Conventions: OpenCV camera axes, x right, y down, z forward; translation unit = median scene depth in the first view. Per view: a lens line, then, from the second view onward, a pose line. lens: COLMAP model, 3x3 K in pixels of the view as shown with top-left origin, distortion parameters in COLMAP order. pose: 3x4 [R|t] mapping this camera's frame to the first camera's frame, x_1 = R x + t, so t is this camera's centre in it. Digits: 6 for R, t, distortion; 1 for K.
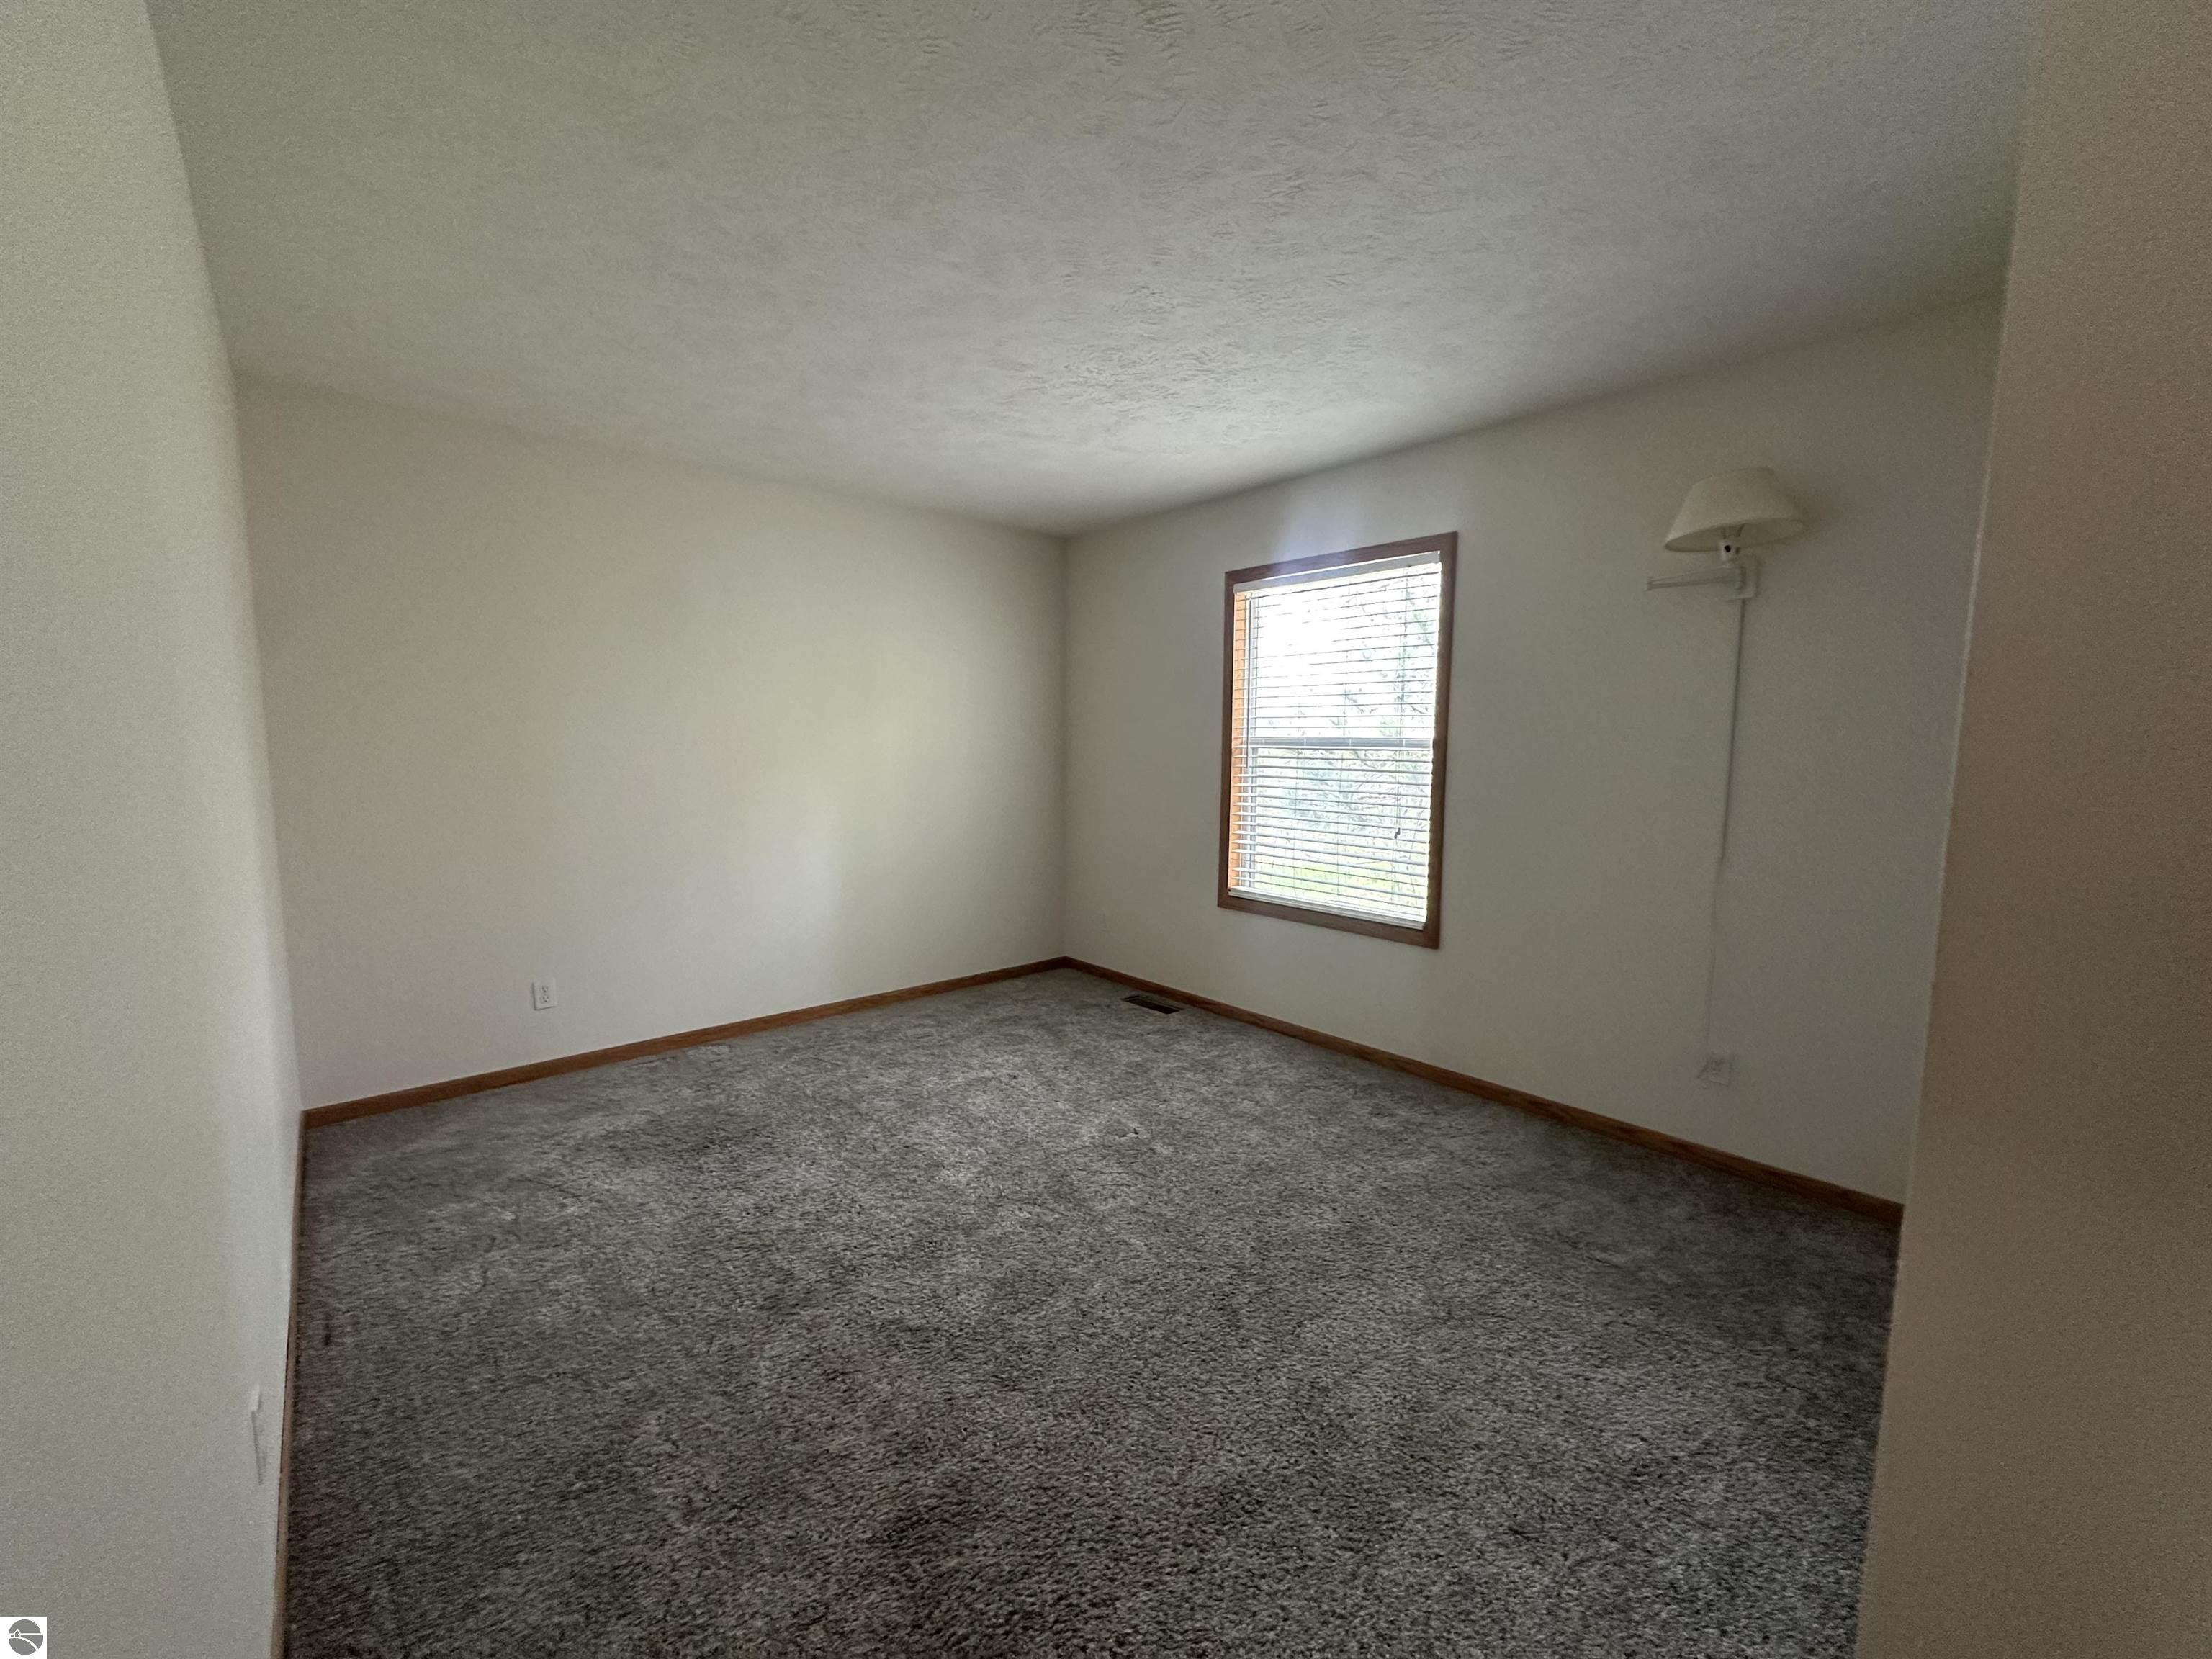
lens RADIAL K [[884.0, 0, 1108.4], [0, 884.0, 828.7], [0, 0, 1]] dist [-0.001899, 0.000039]
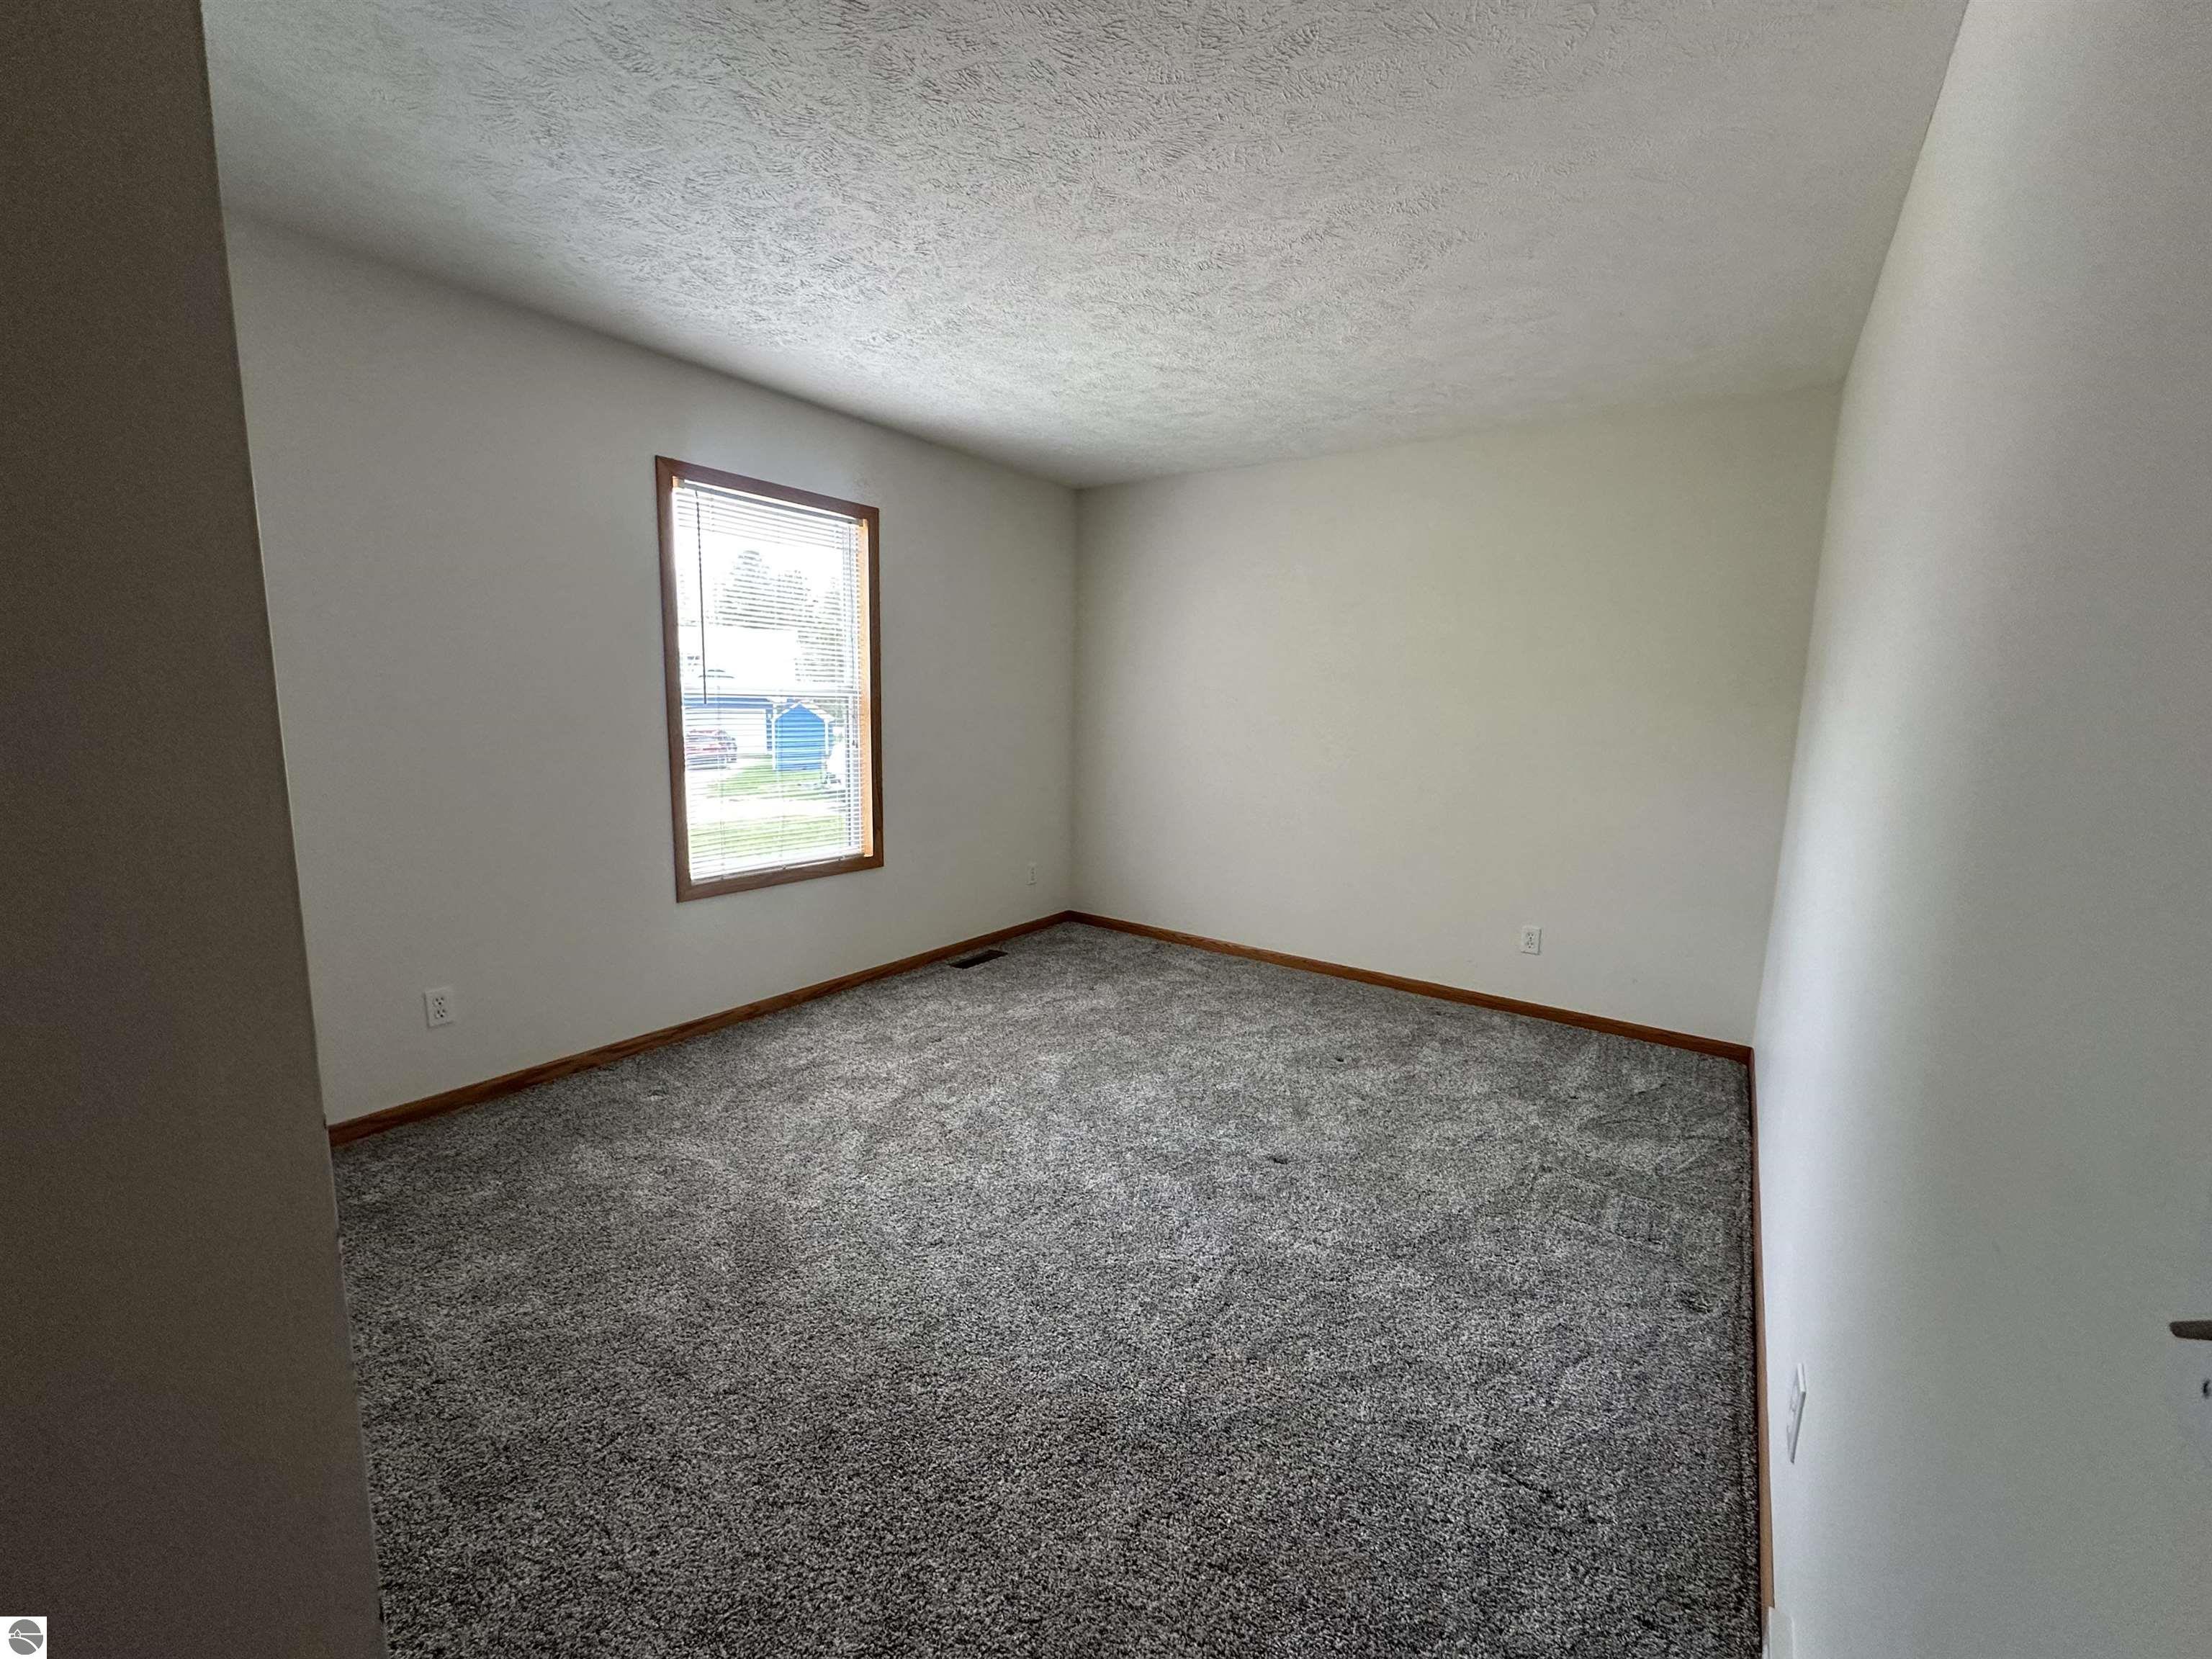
lens RADIAL K [[884.0, 0, 1108.4], [0, 884.0, 828.7], [0, 0, 1]] dist [-0.001899, 0.000039]
pose [[-0.212887, -0.145294, 0.966214, -0.812842], [0.078169, 0.983180, 0.165068, -0.087113], [-0.973945, 0.110669, -0.197949, 0.912791]]
